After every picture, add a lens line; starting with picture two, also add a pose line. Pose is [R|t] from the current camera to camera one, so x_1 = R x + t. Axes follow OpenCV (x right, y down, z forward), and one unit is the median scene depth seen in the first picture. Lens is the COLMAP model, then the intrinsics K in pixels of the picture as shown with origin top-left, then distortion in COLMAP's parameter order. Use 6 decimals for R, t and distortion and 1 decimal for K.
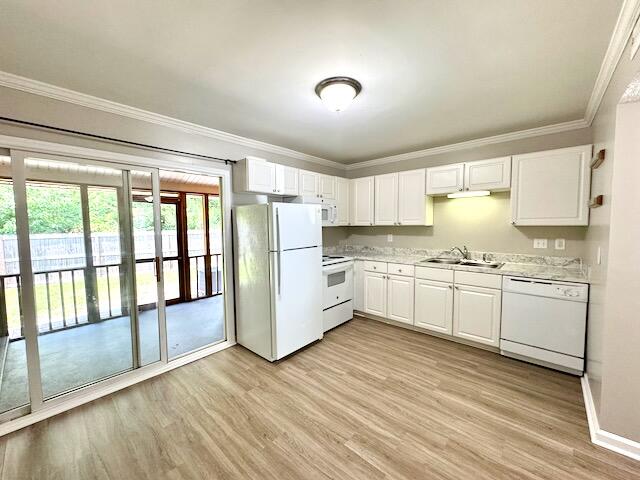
lens RADIAL K [[257.0, 0, 318.8], [0, 257.0, 240.8], [0, 0, 1]] dist [-0.000876, -0.000507]
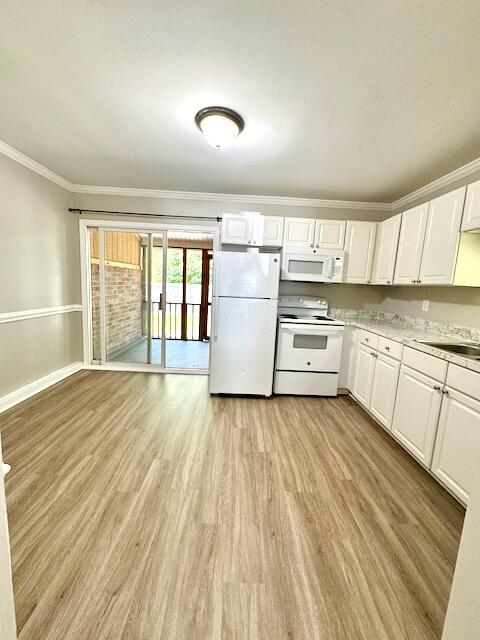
lens RADIAL K [[257.0, 0, 240.4], [0, 257.0, 319.1], [0, 0, 1]] dist [-0.000876, -0.000507]
pose [[0.675441, 0.144145, -0.723189, 0.604631], [-0.107381, 0.989482, 0.096932, 0.014731], [0.729554, 0.012185, 0.683814, 0.272889]]
